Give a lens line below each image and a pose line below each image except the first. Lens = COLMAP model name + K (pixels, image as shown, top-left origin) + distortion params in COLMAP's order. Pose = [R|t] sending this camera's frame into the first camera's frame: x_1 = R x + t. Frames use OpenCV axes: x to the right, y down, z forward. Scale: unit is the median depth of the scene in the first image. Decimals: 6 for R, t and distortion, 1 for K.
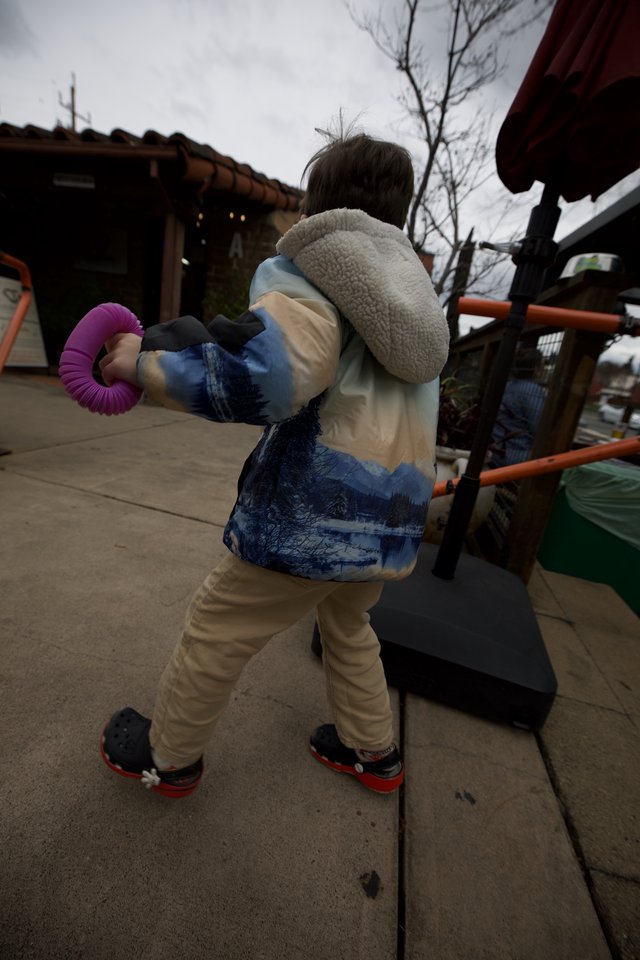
lens RADIAL K [[407.9, 0, 325.6], [0, 407.9, 476.3], [0, 0, 1]] dist [-0.044464, 0.015309]
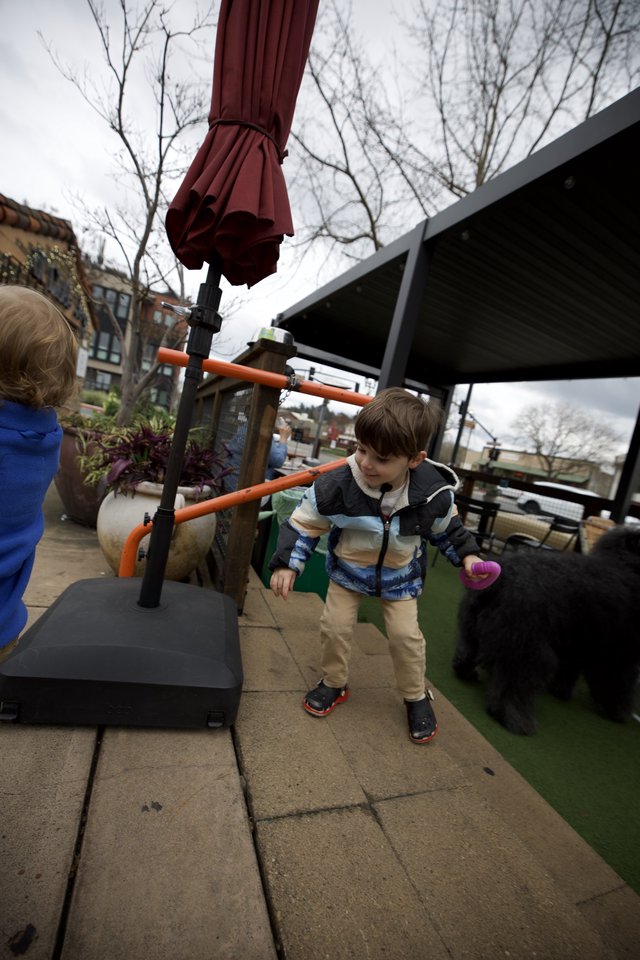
lens RADIAL K [[407.6, 0, 321.8], [0, 407.6, 479.3], [0, 0, 1]] dist [-0.042816, 0.014220]
pose [[0.852893, -0.025064, 0.521483, 0.171956], [0.074572, 0.994454, -0.074167, 0.043211], [-0.516732, 0.102145, 0.850032, -0.181749]]
